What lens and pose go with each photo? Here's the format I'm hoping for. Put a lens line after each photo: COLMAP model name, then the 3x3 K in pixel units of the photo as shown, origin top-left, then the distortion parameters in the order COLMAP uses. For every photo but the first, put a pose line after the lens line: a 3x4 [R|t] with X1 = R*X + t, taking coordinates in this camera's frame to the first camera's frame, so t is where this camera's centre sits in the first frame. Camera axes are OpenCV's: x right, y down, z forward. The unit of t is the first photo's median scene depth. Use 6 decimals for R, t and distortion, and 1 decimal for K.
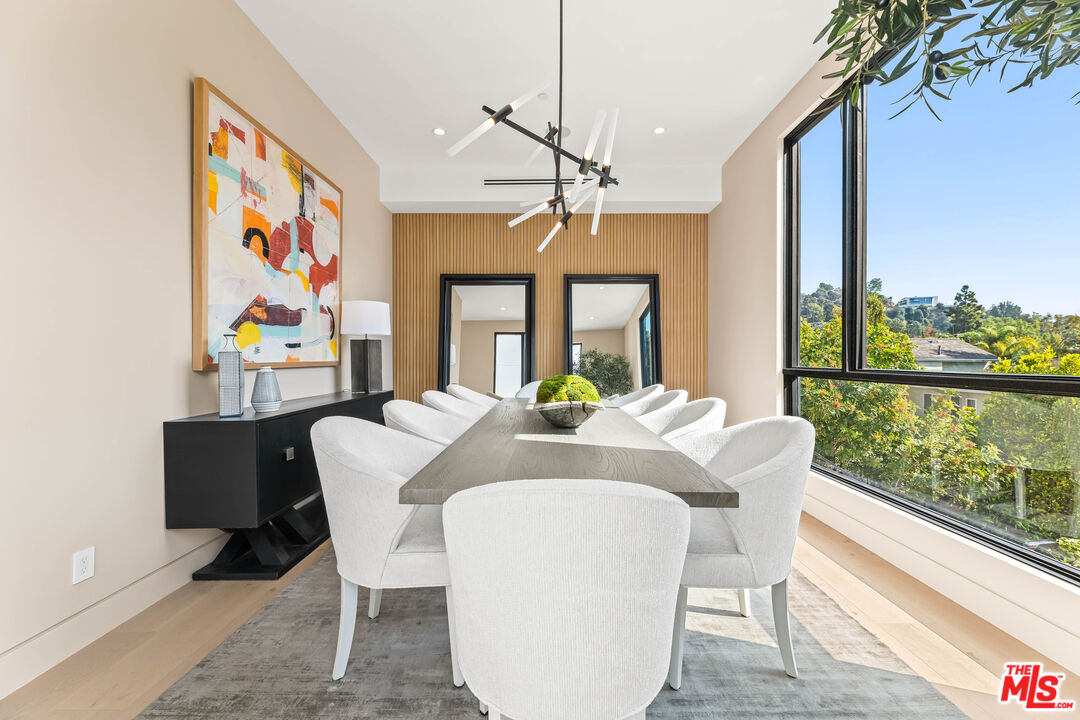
lens RADIAL K [[431.7, 0, 543.3], [0, 431.7, 357.5], [0, 0, 1]] dist [0.004017, 0.000027]
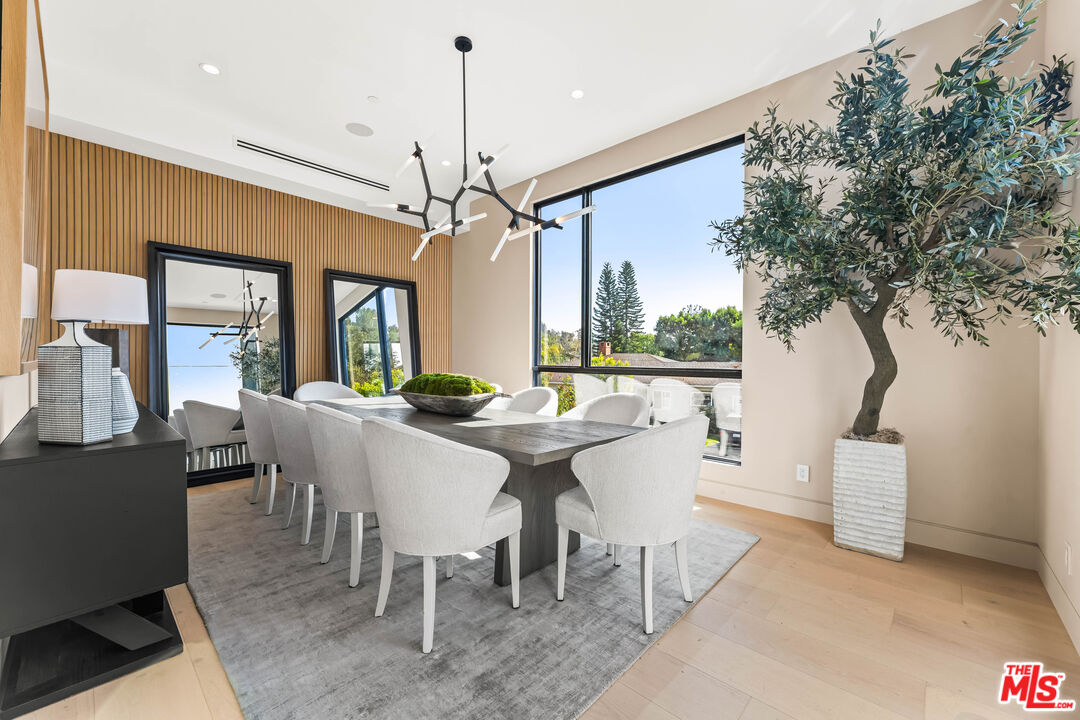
lens RADIAL K [[431.7, 0, 540.1], [0, 431.7, 362.5], [0, 0, 1]] dist [0.004017, 0.000027]
pose [[0.682020, -0.003414, 0.731326, -0.410195], [-0.006863, 0.999915, 0.011069, -0.002697], [-0.731302, -0.012568, 0.681938, 0.019452]]
